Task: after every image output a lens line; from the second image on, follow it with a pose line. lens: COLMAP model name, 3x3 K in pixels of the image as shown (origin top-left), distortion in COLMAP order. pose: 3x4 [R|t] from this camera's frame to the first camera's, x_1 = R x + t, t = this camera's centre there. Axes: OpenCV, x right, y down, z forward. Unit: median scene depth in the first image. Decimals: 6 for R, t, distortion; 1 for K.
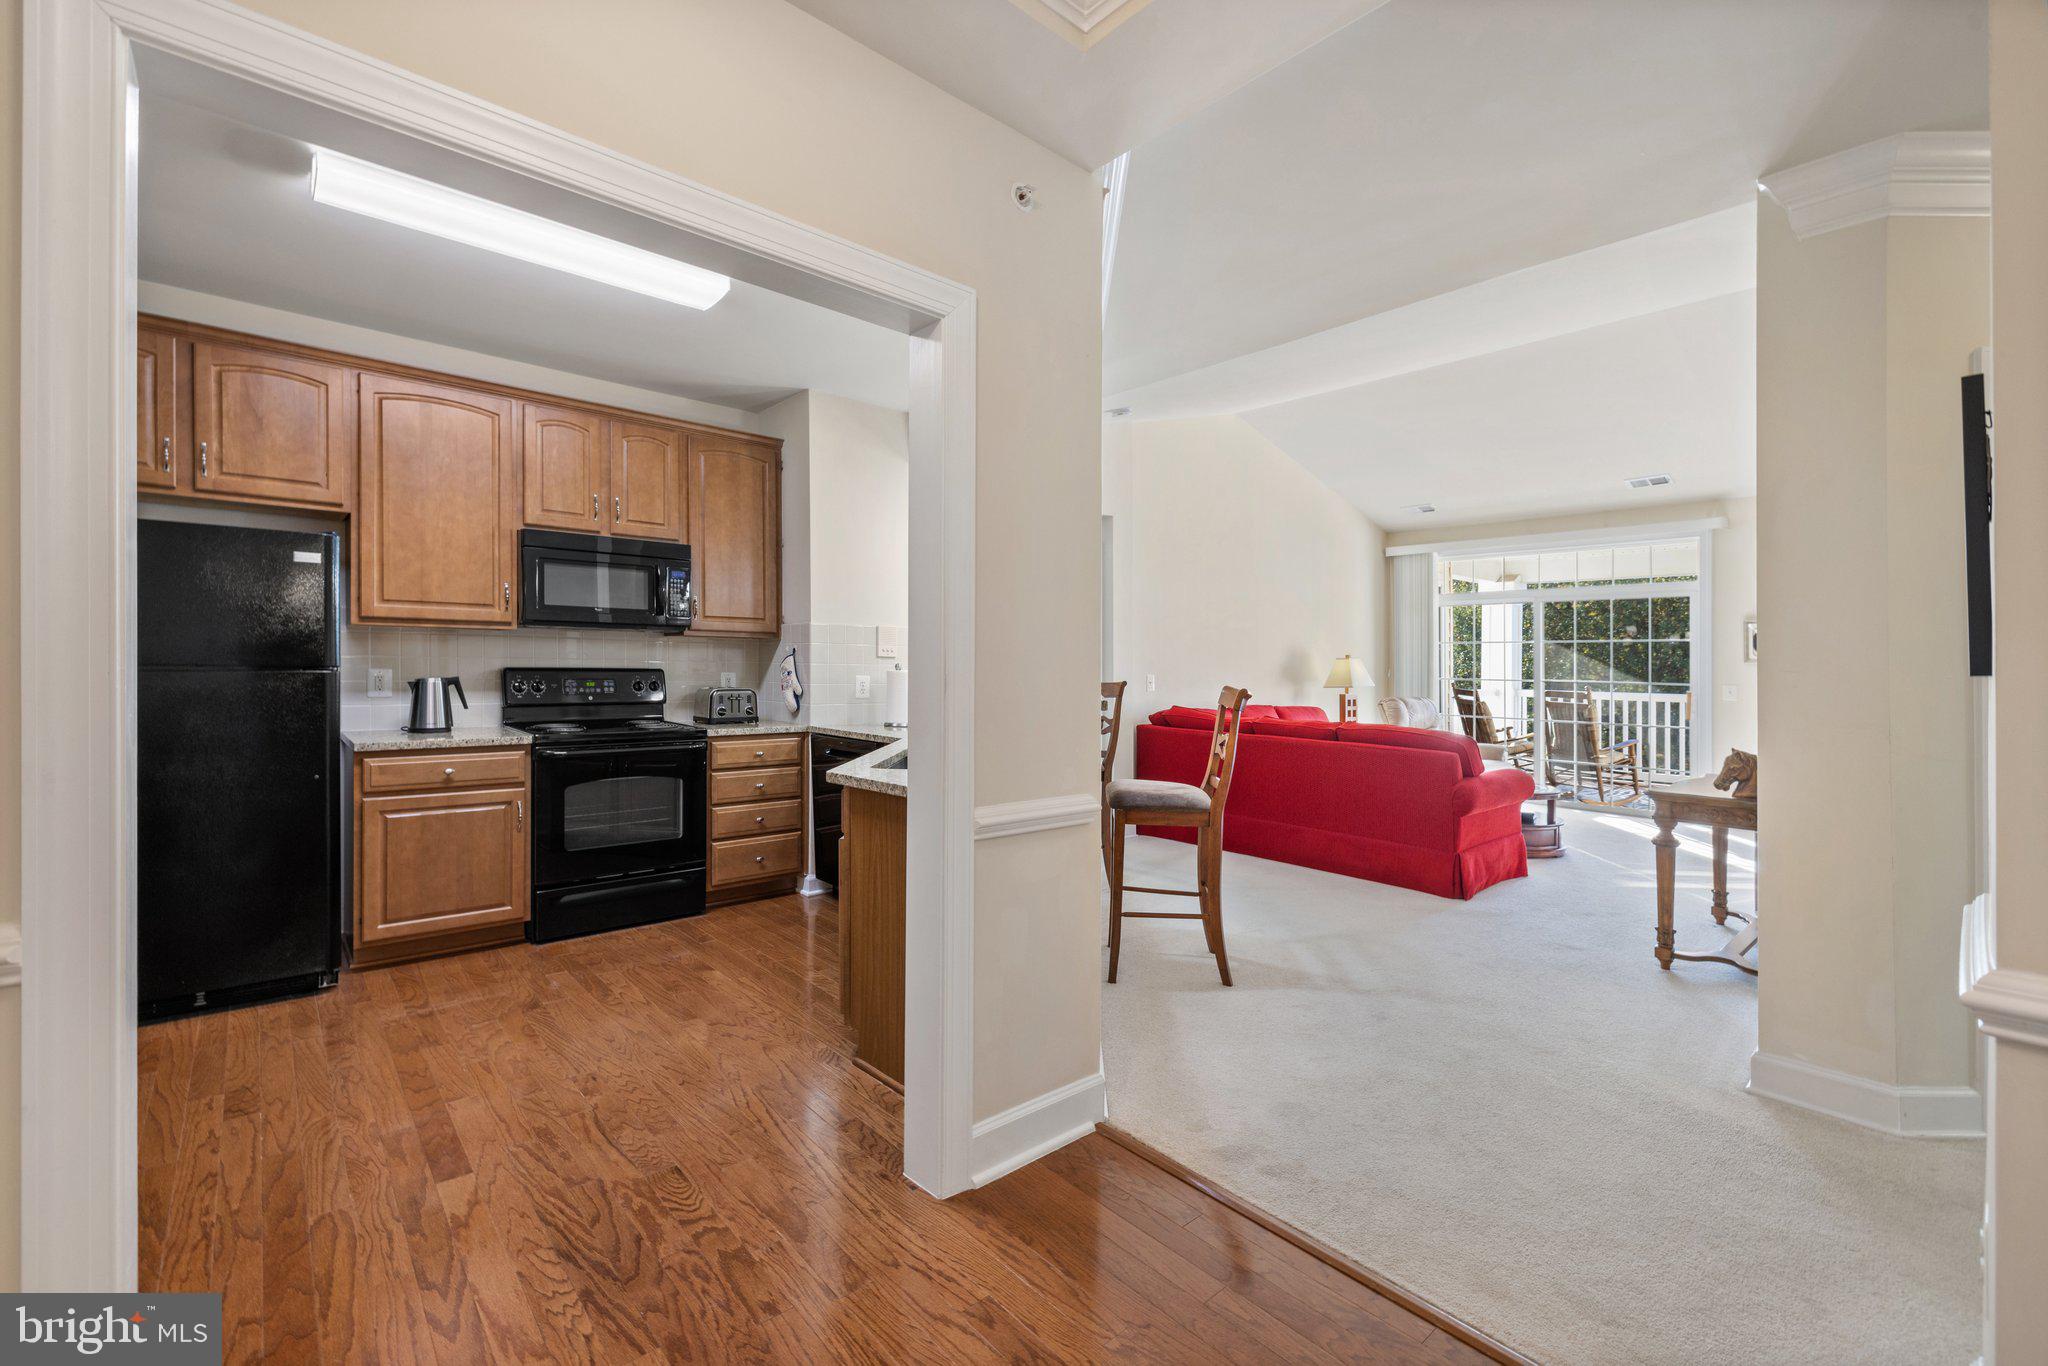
lens RADIAL K [[874.0, 0, 1001.4], [0, 874.0, 641.7], [0, 0, 1]] dist [0.001282, 0.000287]
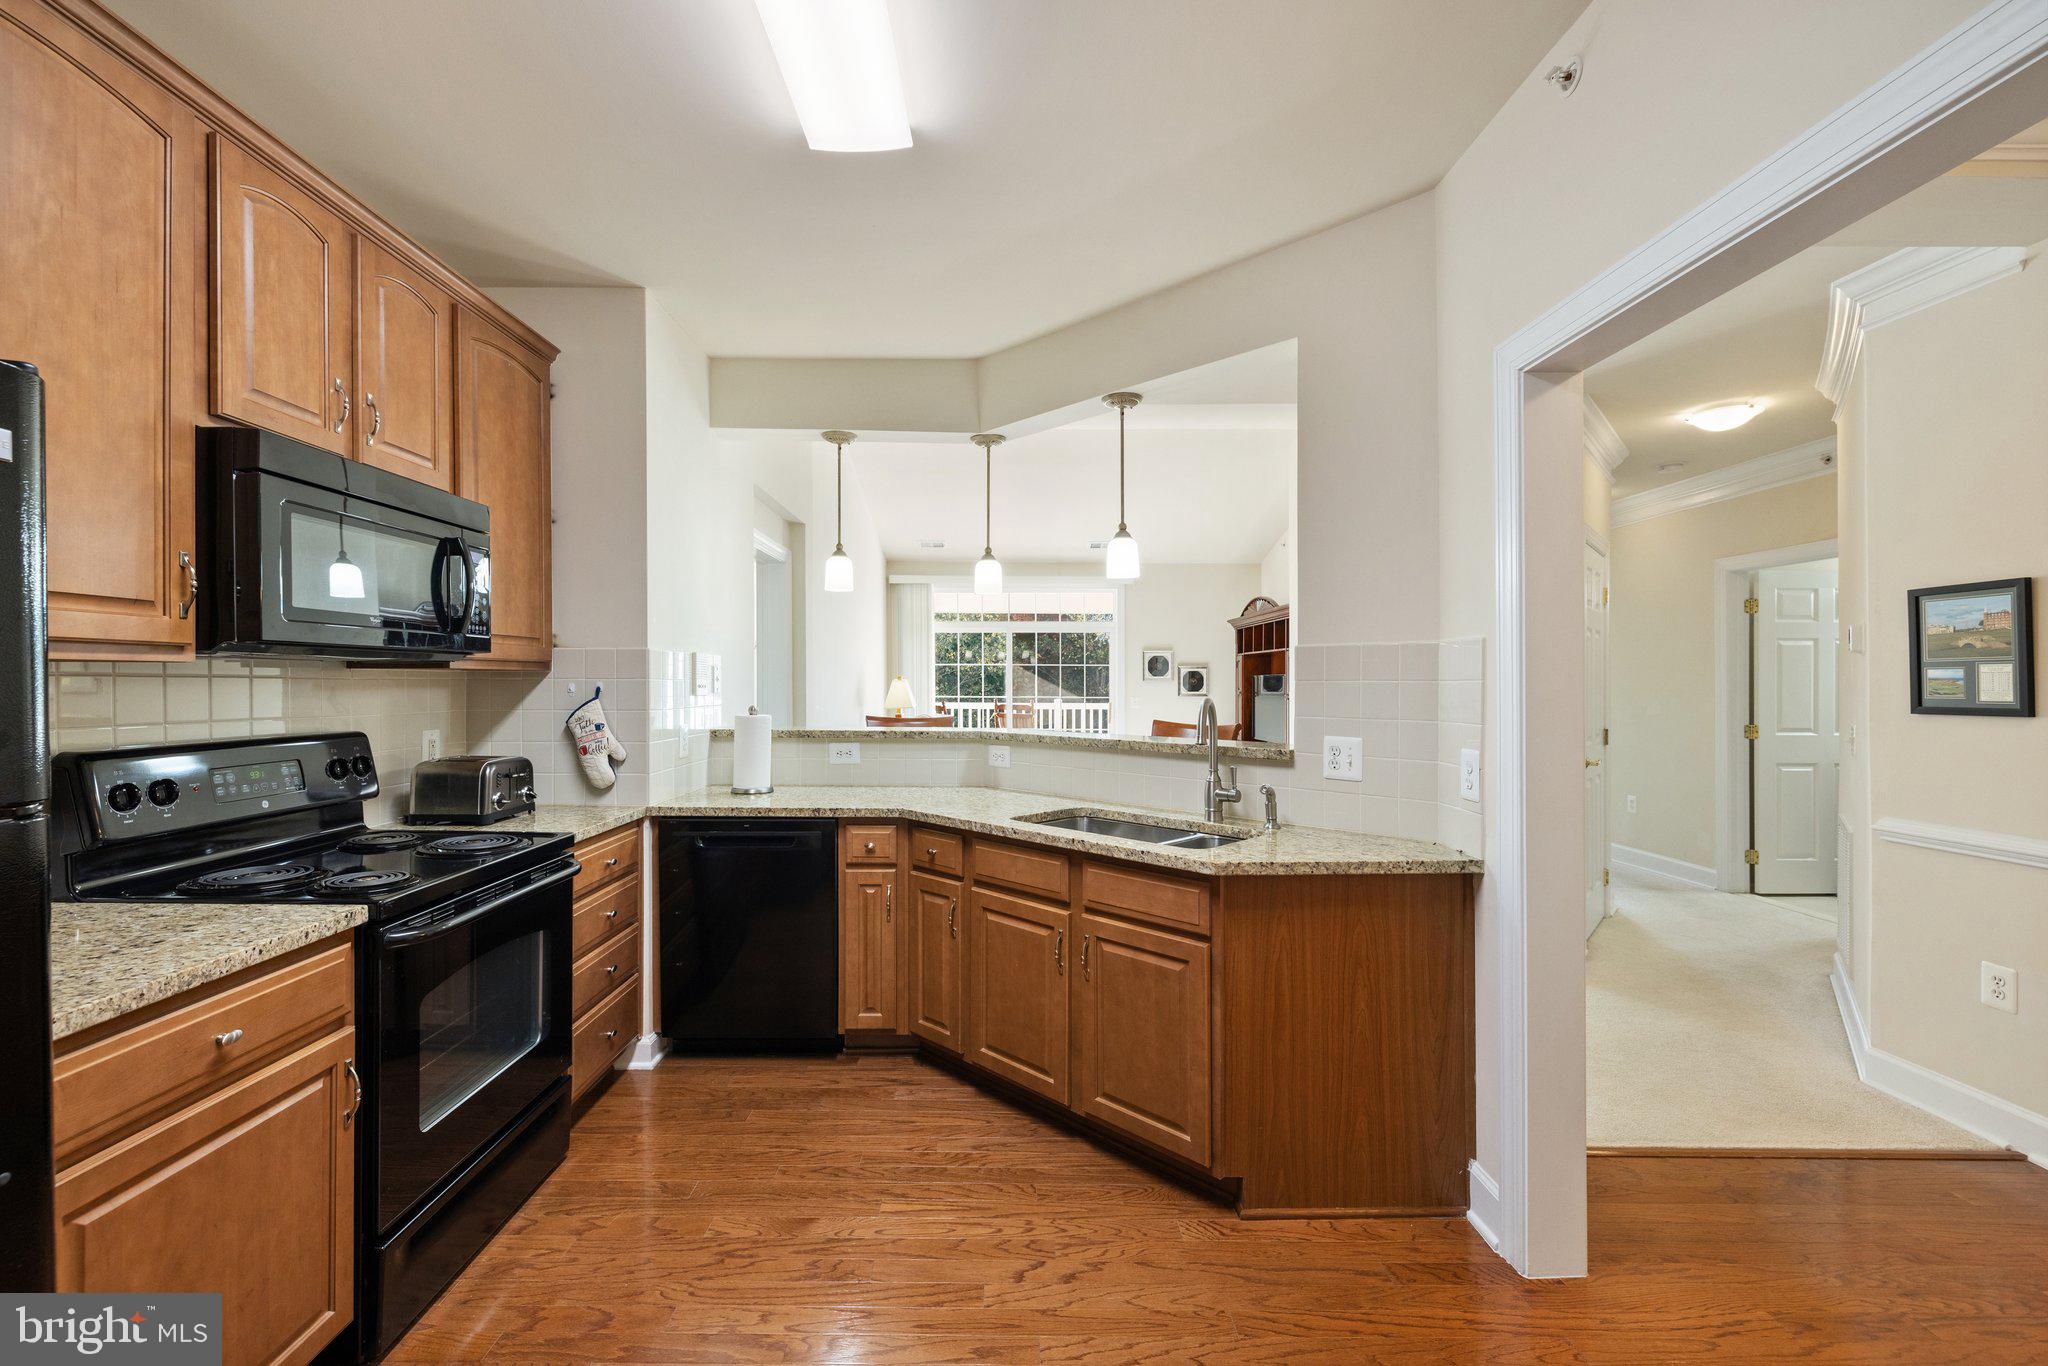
lens RADIAL K [[878.3, 0, 1005.9], [0, 878.3, 660.0], [0, 0, 1]] dist [0.000574, 0.000007]
pose [[0.653417, 0.004621, 0.756984, -0.548786], [-0.011437, 0.999927, 0.003769, -0.019096], [-0.756912, -0.011121, 0.653422, 0.381289]]
